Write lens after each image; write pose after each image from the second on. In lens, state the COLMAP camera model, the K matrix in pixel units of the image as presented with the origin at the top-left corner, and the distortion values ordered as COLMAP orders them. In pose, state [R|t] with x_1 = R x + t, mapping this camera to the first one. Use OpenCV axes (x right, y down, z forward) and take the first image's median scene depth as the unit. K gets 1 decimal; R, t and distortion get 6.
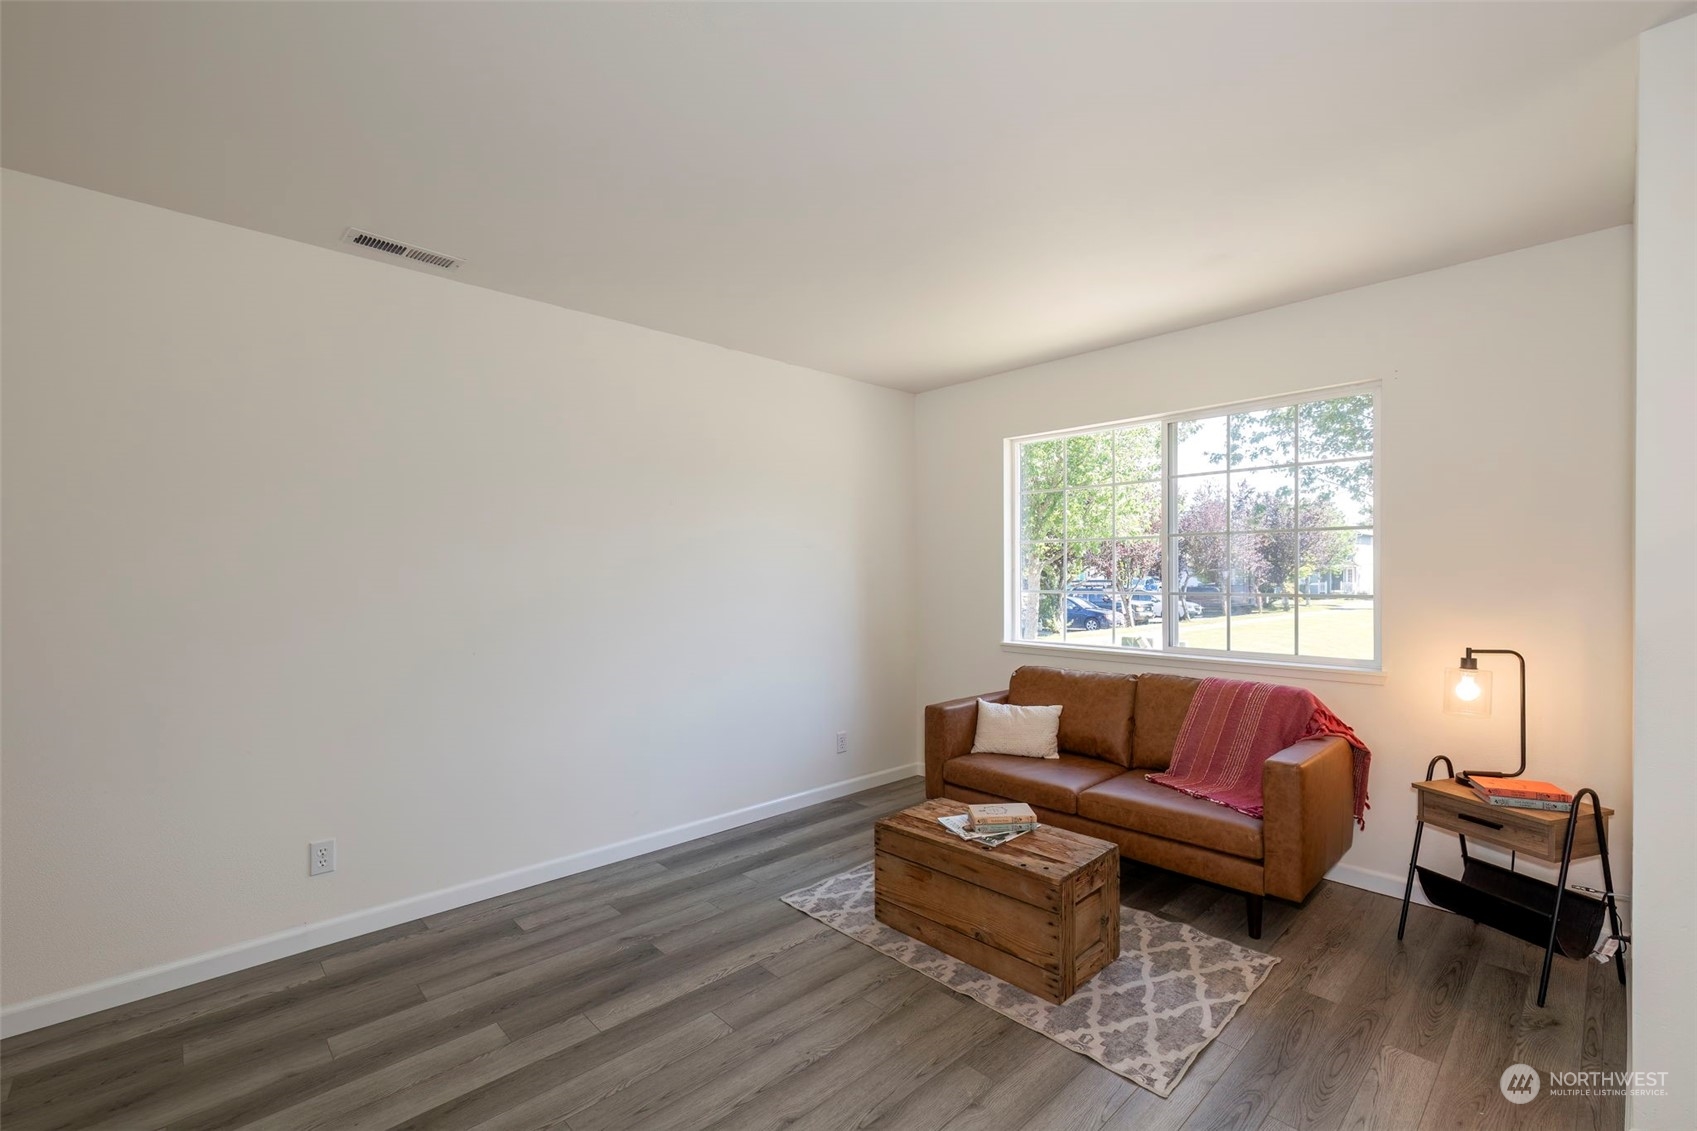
lens RADIAL K [[738.2, 0, 858.3], [0, 738.2, 574.3], [0, 0, 1]] dist [0.000140, 0.000950]
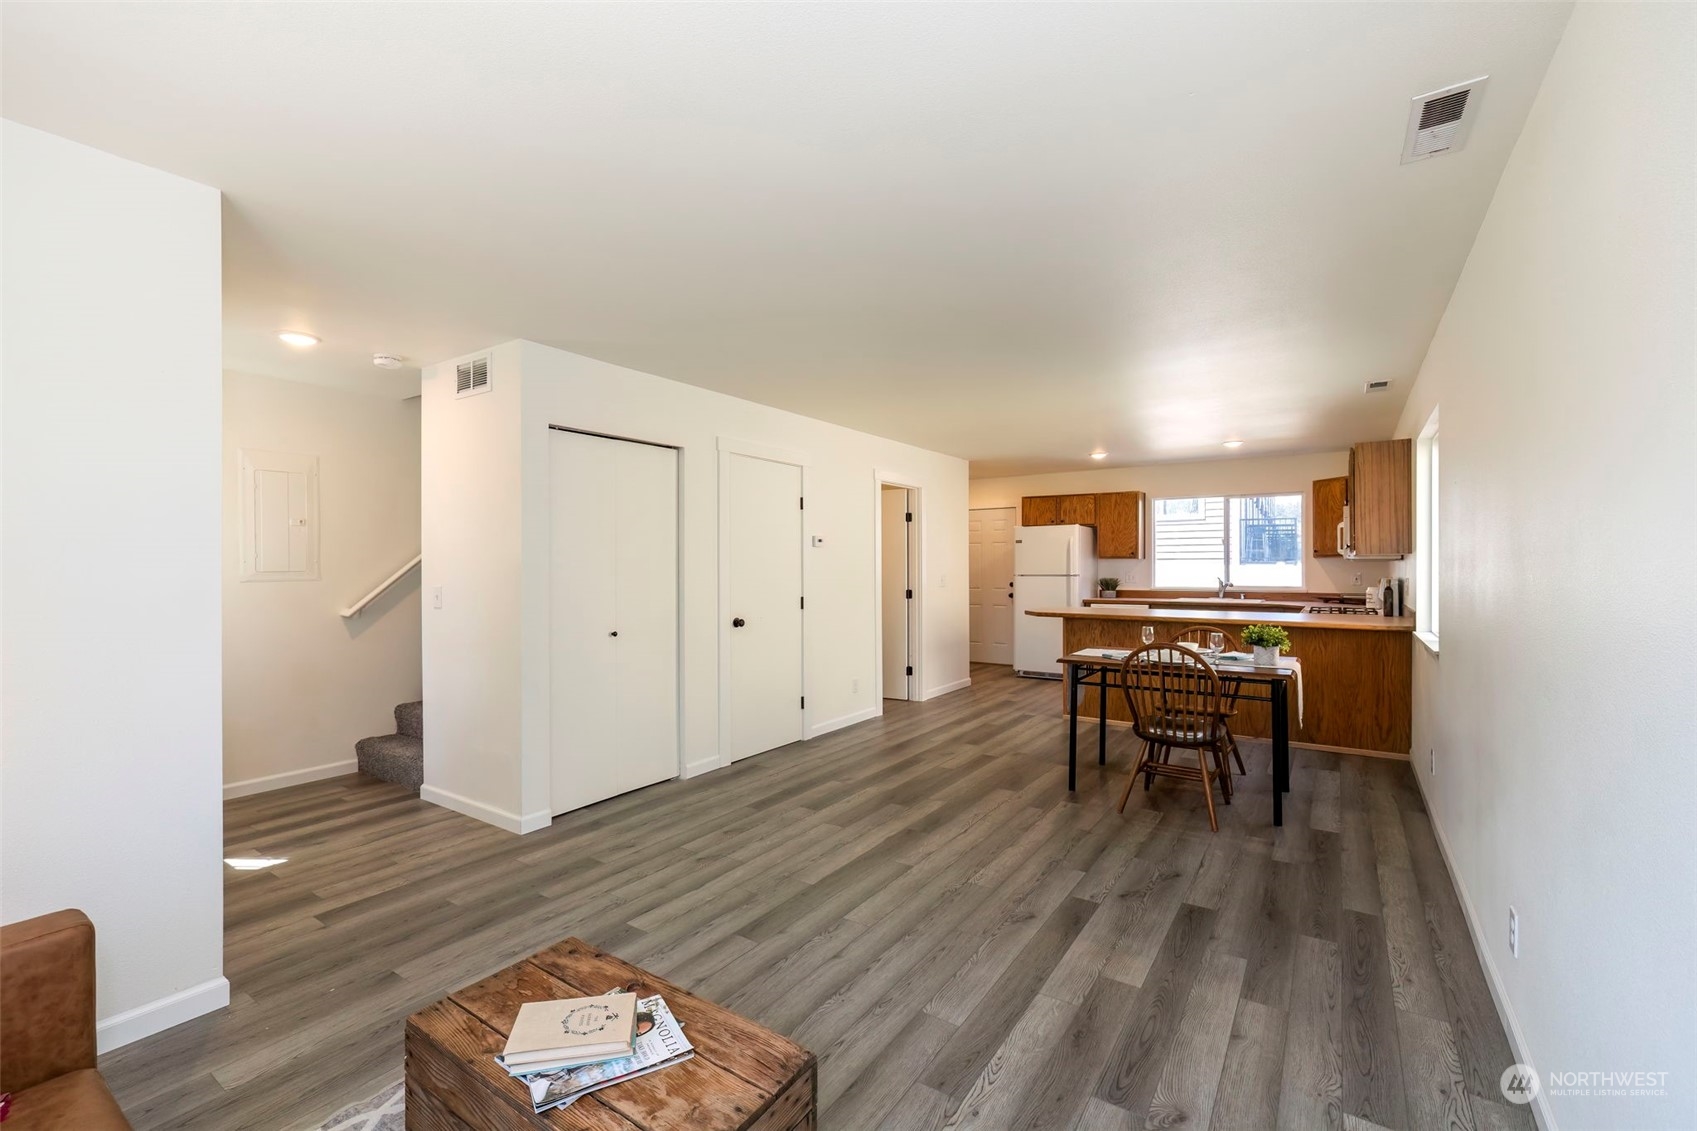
lens RADIAL K [[717.0, 0, 845.4], [0, 717.0, 563.8], [0, 0, 1]] dist [-0.000200, 0.000388]
pose [[-0.980048, 0.004958, -0.198699, 0.110112], [0.004715, 0.999987, 0.001697, -0.009620], [0.198705, 0.000726, -0.980059, 1.618258]]
